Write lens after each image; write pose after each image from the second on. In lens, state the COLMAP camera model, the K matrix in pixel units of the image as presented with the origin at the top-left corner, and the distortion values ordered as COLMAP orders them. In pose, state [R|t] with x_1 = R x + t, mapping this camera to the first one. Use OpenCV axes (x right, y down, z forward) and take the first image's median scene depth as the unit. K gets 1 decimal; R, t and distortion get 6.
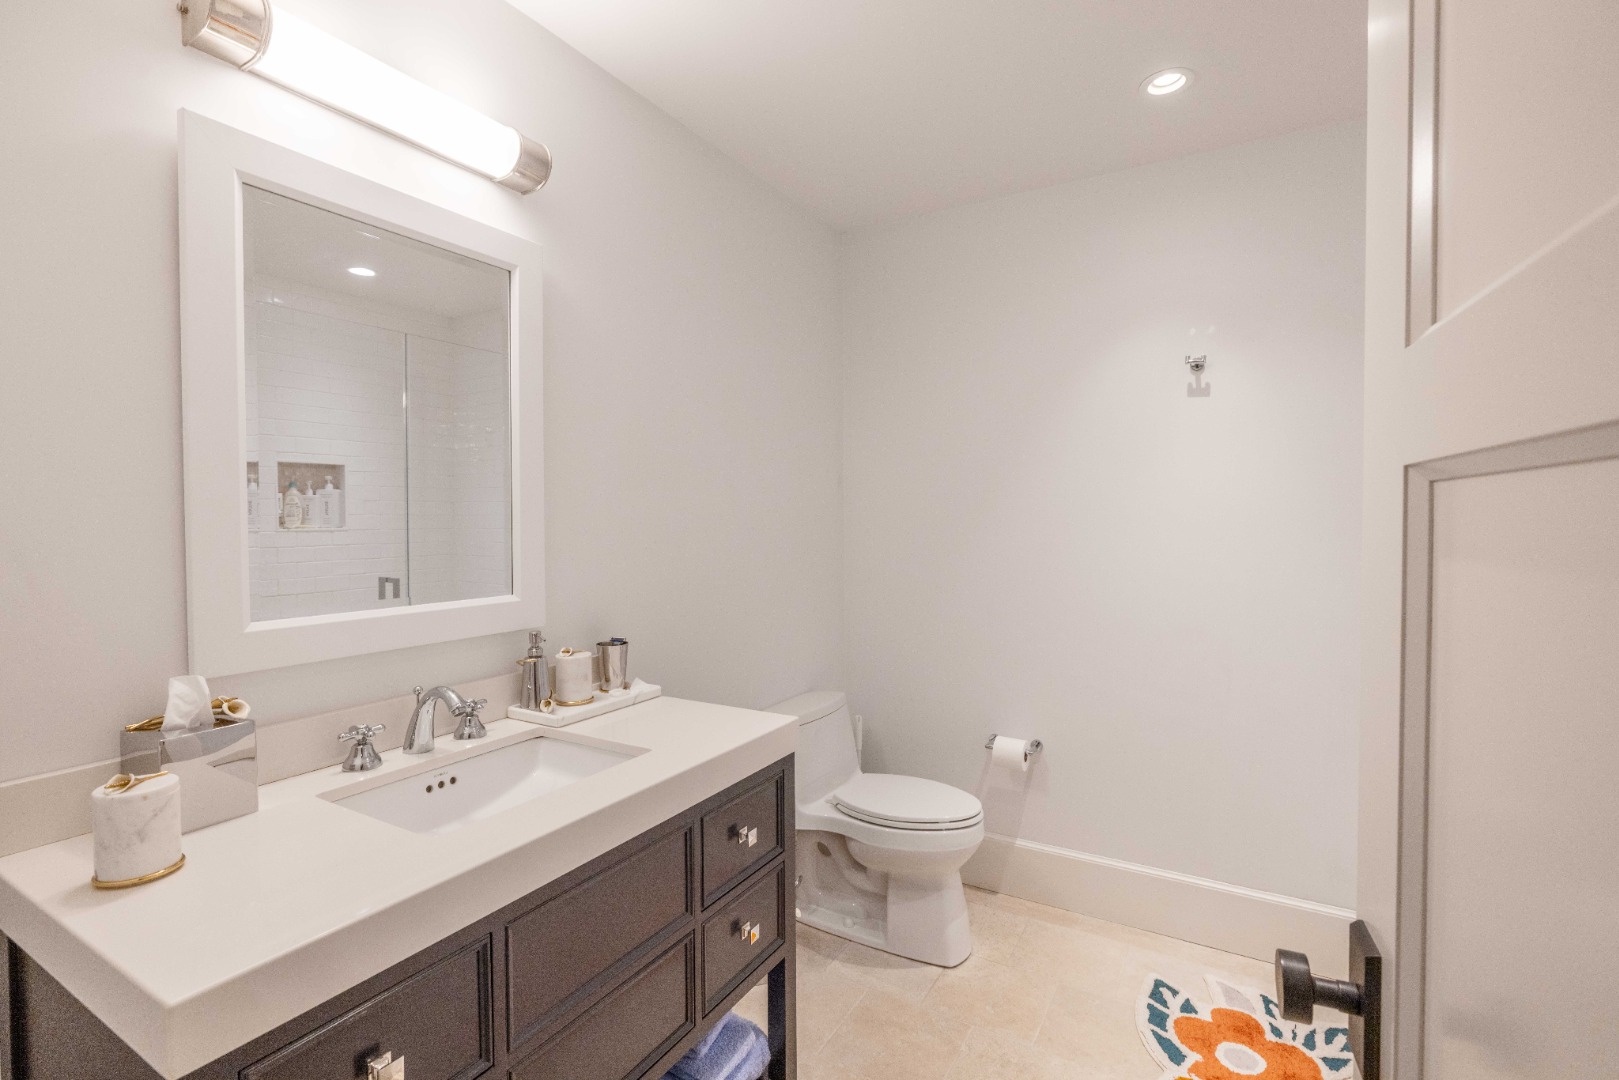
lens RADIAL K [[737.5, 0, 809.4], [0, 737.5, 541.4], [0, 0, 1]] dist [-0.001641, 0.000012]
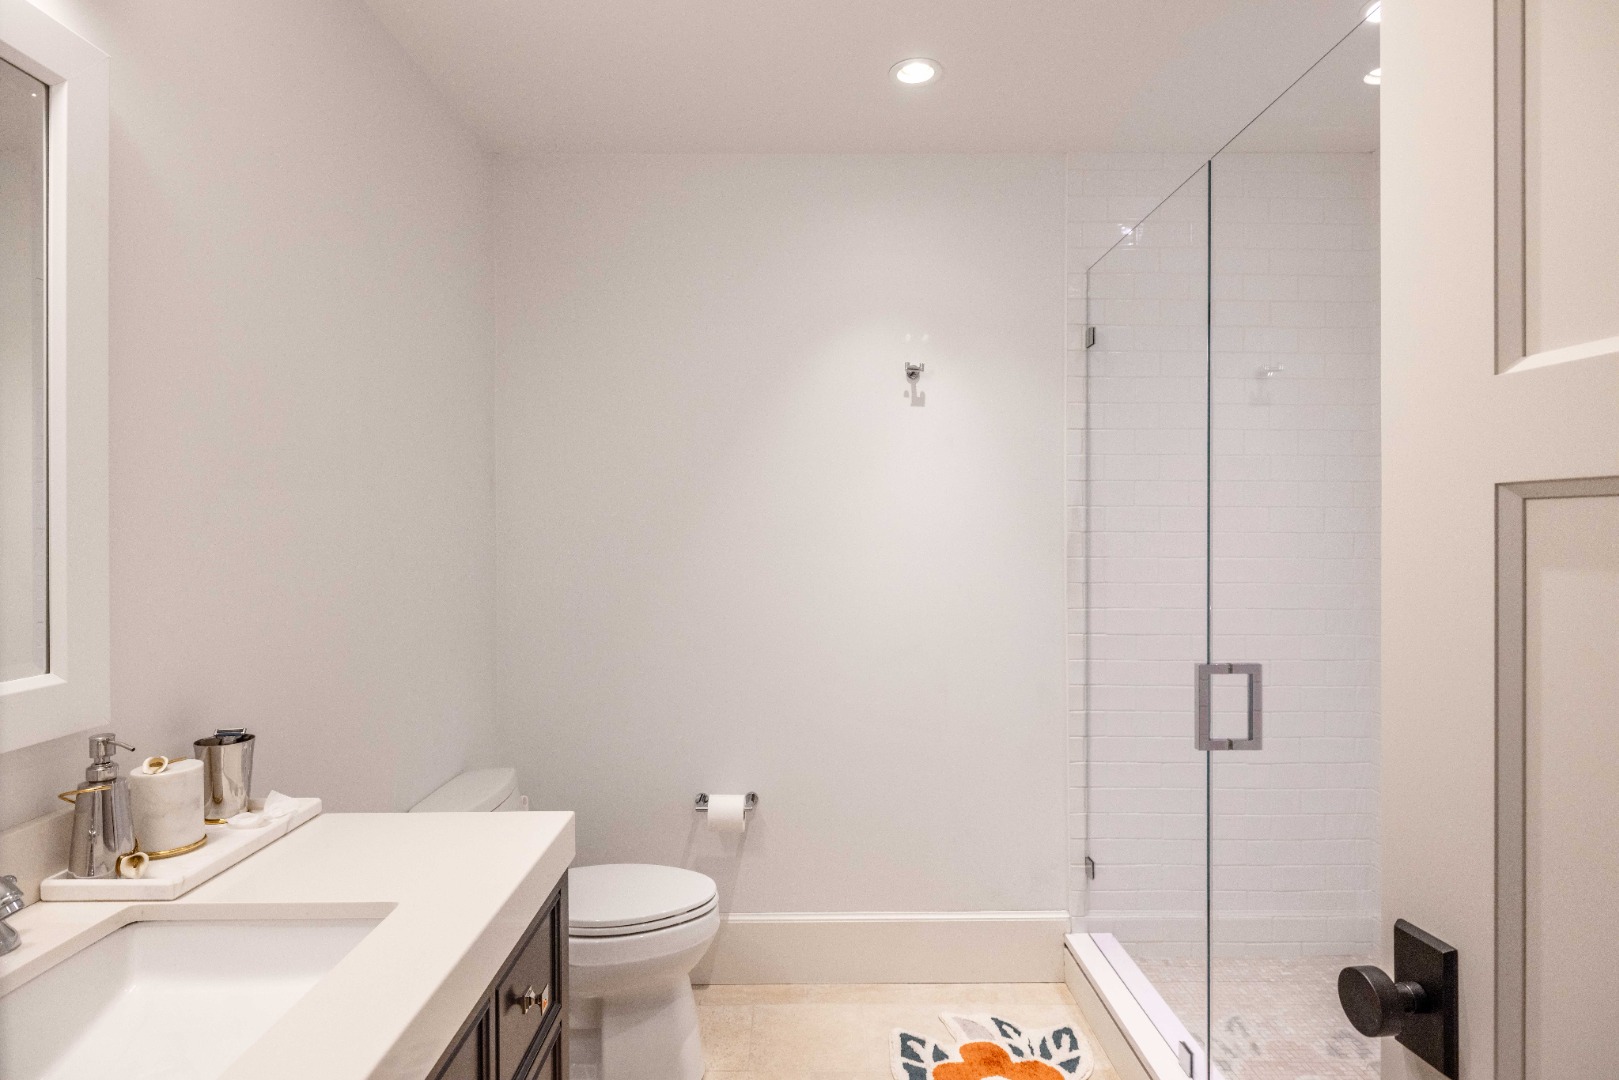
lens RADIAL K [[872.3, 0, 809.5], [0, 872.3, 540.0], [0, 0, 1]] dist [0.001372, -0.000308]
pose [[0.855897, -0.004702, 0.517125, -0.211345], [0.016776, 0.999685, -0.018677, -0.003894], [-0.516875, 0.024662, 0.855706, 0.126336]]
